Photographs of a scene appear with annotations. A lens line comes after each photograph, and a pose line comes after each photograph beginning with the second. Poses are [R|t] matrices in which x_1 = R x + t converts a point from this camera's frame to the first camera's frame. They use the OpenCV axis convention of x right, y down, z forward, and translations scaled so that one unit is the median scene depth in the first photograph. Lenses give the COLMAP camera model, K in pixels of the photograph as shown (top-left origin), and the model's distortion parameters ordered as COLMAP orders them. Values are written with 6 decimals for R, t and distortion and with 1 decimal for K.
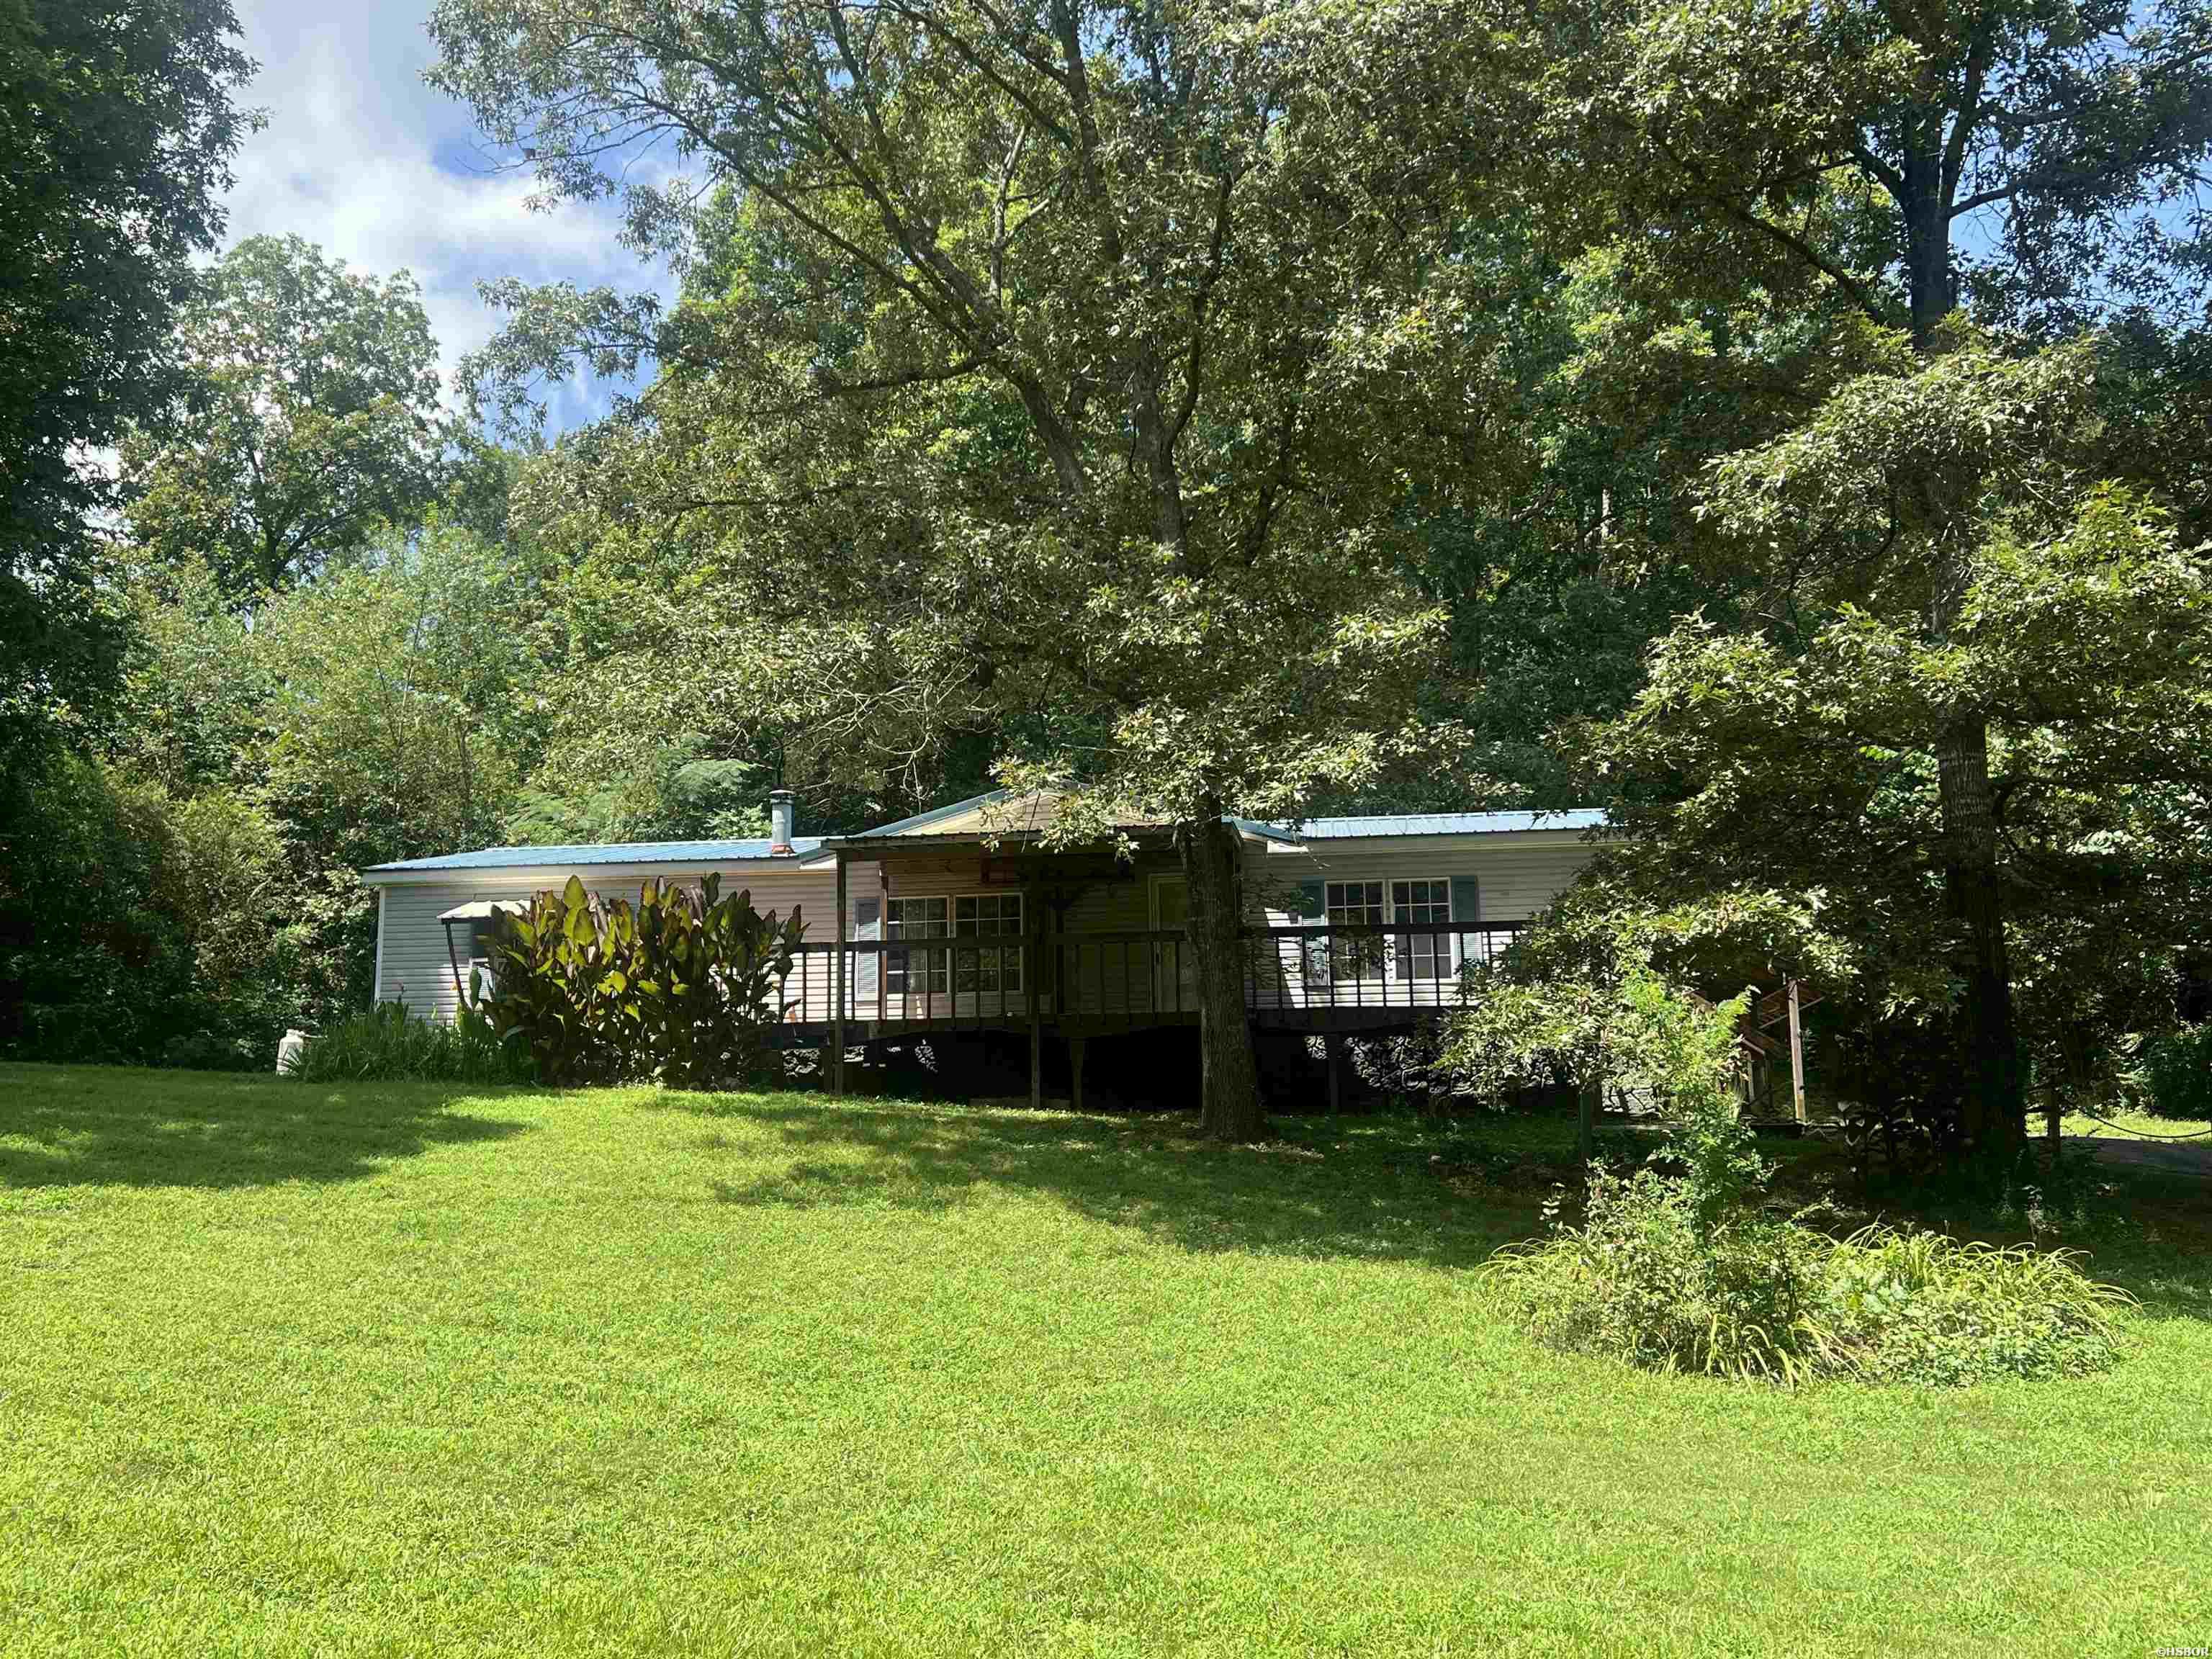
lens RADIAL K [[1992.8, 0, 1106.0], [0, 1992.8, 829.5], [0, 0, 1]] dist [0.134264, -0.229009]
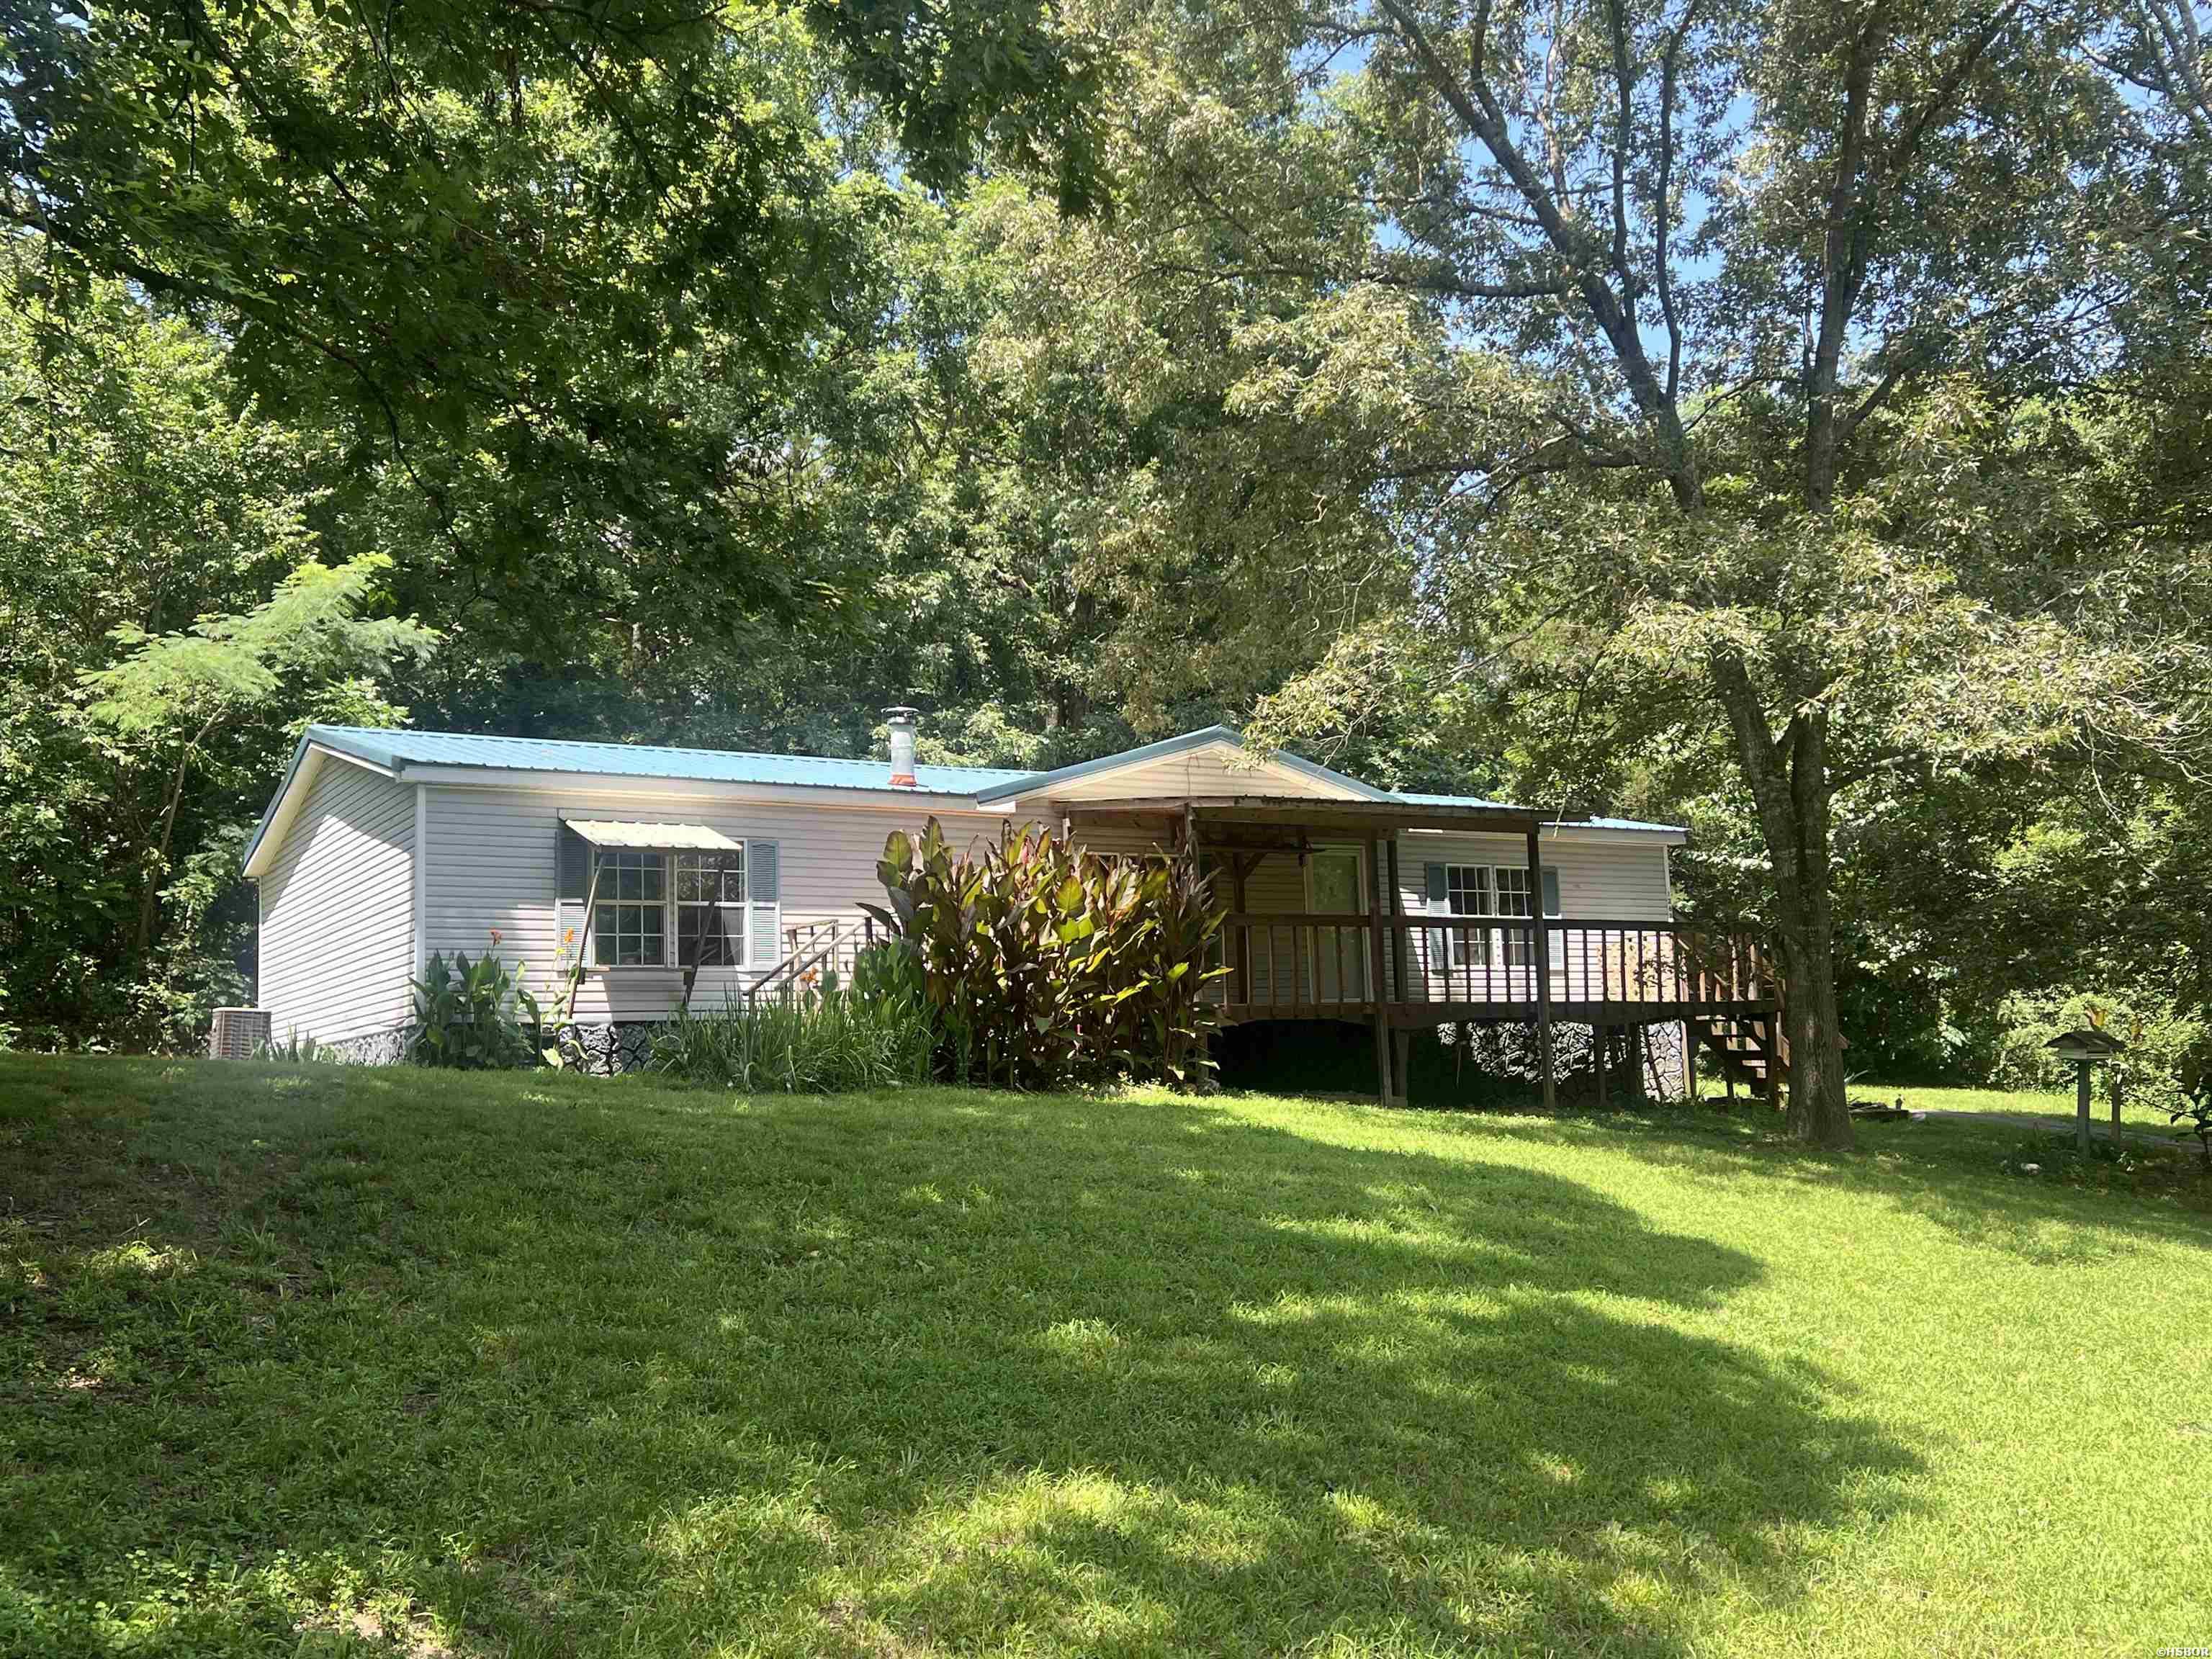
lens RADIAL K [[1986.1, 0, 1106.0], [0, 1986.1, 829.5], [0, 0, 1]] dist [0.073308, -0.092239]
pose [[0.713110, 0.079926, 0.696481, -0.716945], [-0.081452, 0.996197, -0.030923, 0.048805], [-0.696304, -0.034678, 0.716908, 0.382876]]
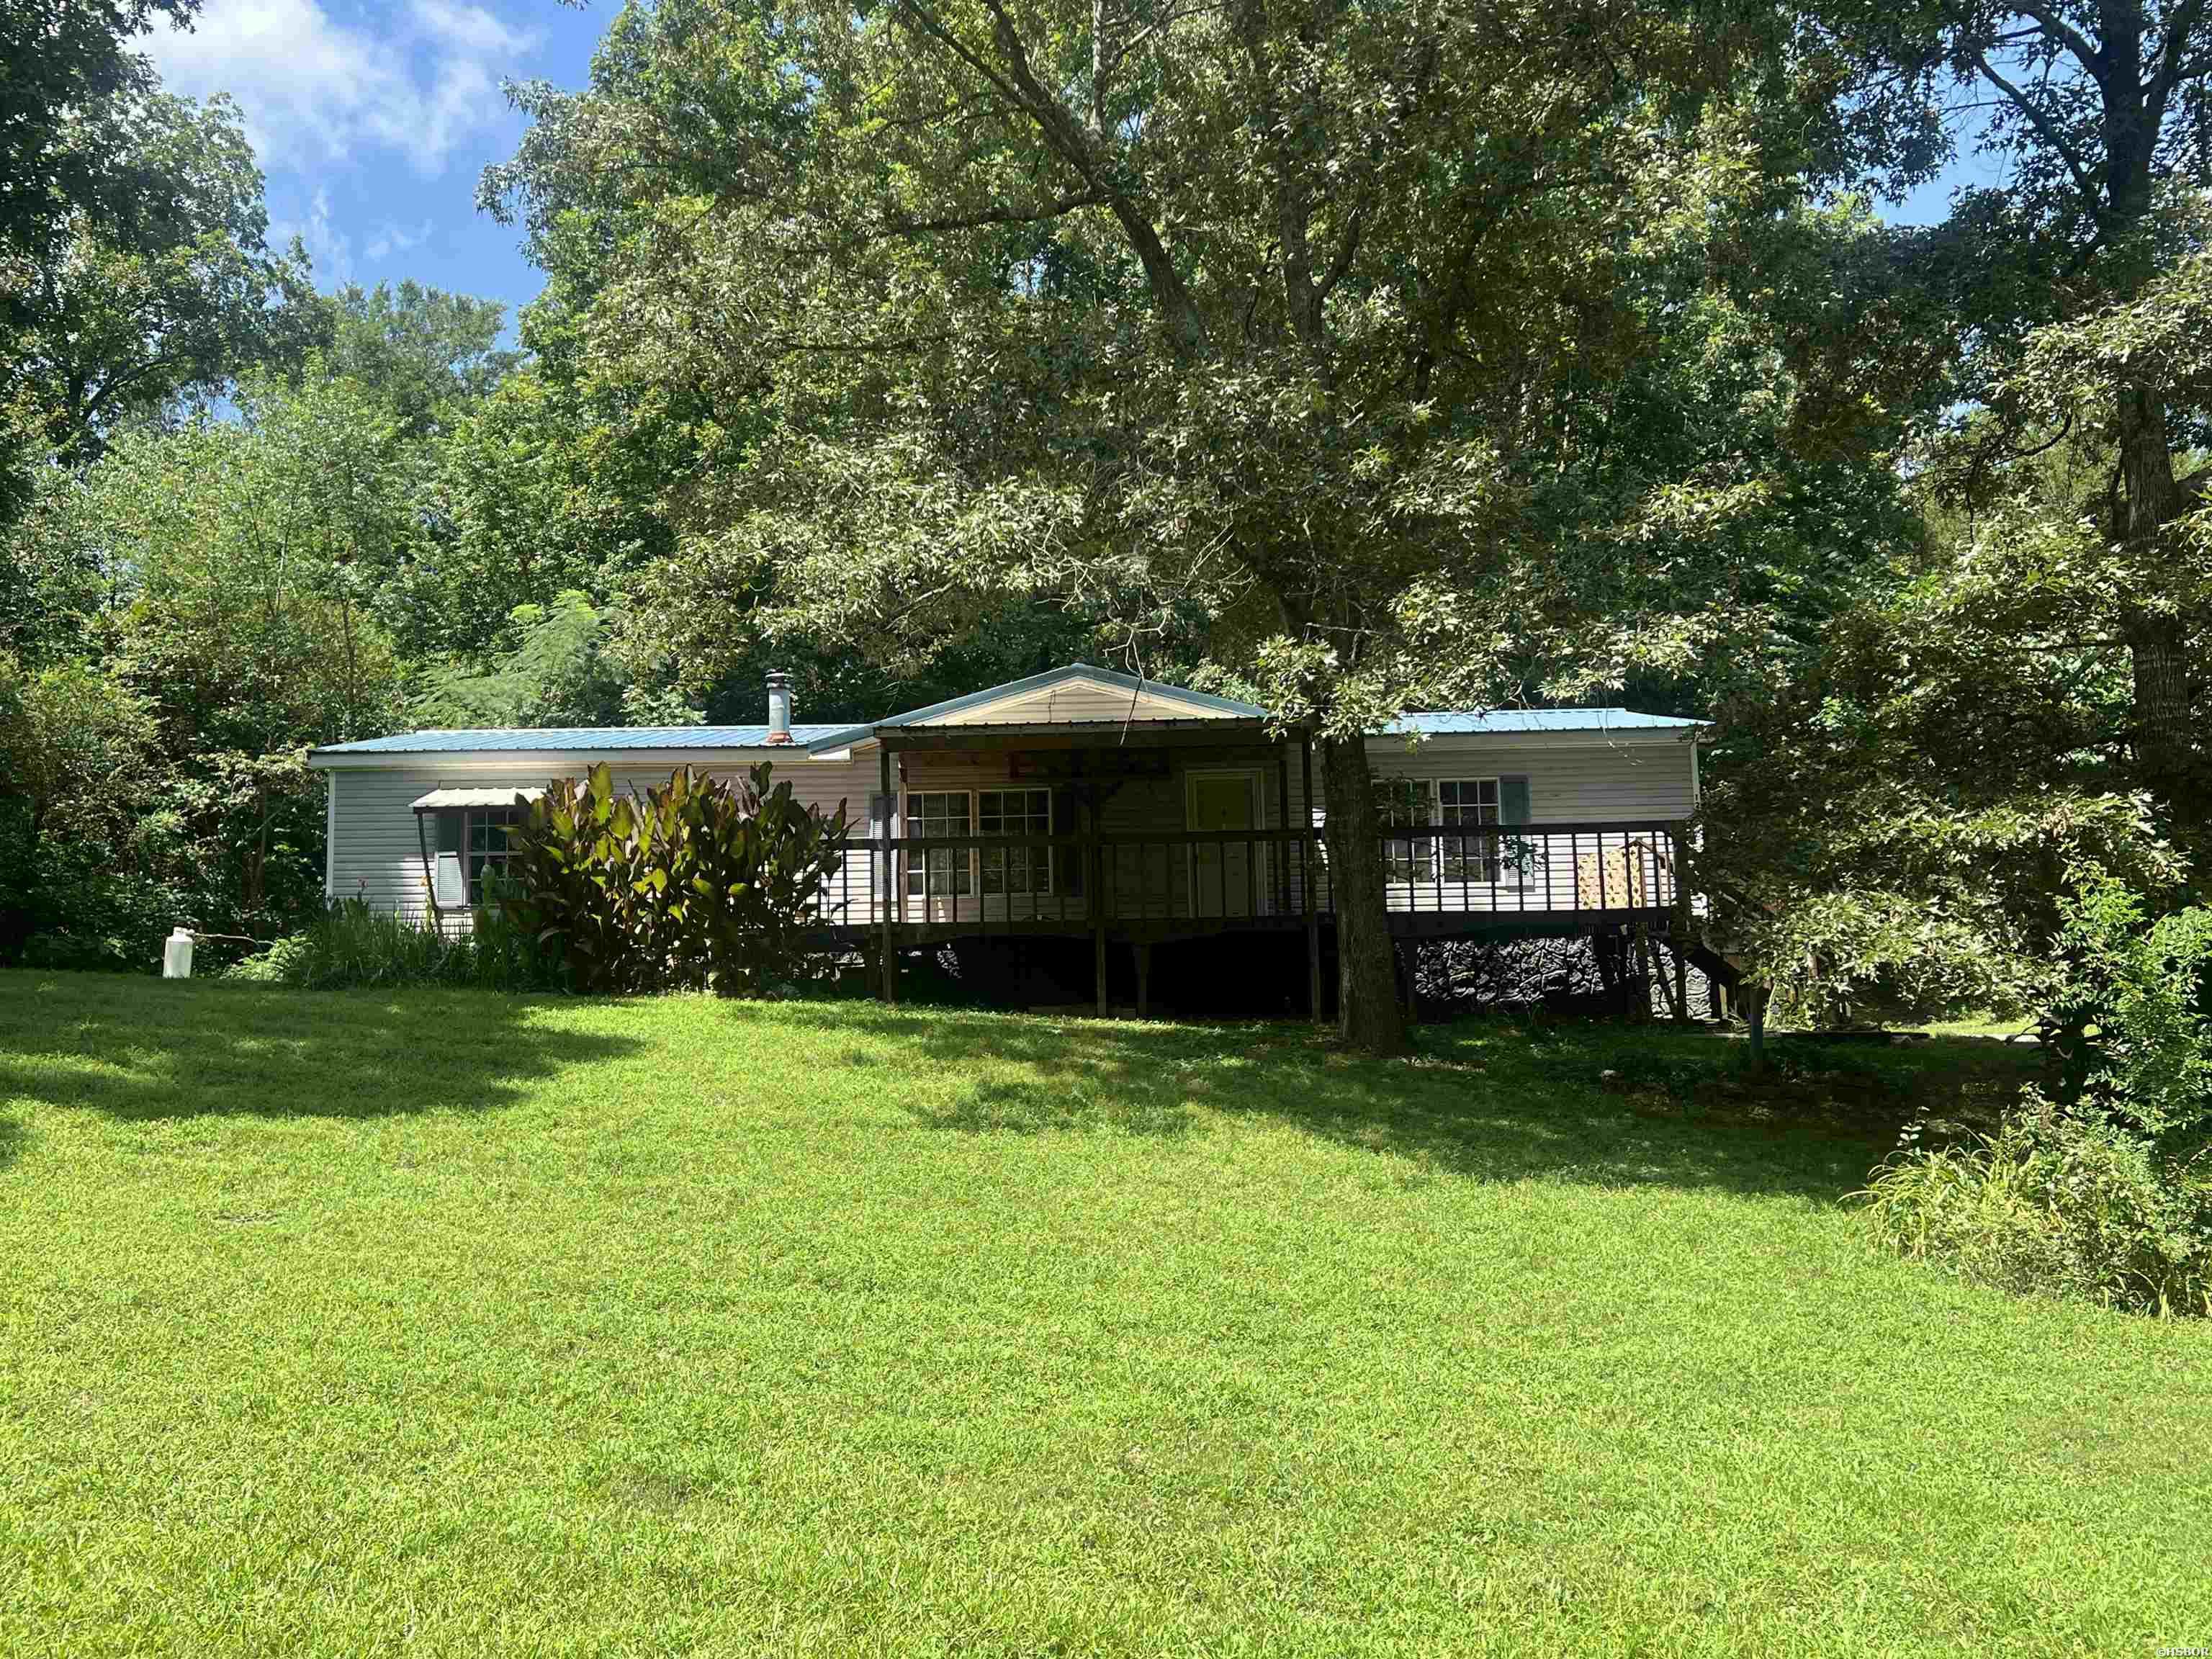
lens RADIAL K [[1986.1, 0, 1106.0], [0, 1986.1, 829.5], [0, 0, 1]] dist [0.073308, -0.092239]
pose [[0.990946, 0.009885, 0.133900, -0.147751], [-0.016684, 0.998622, 0.049751, 0.004538], [-0.133223, -0.051534, 0.989745, 0.076317]]
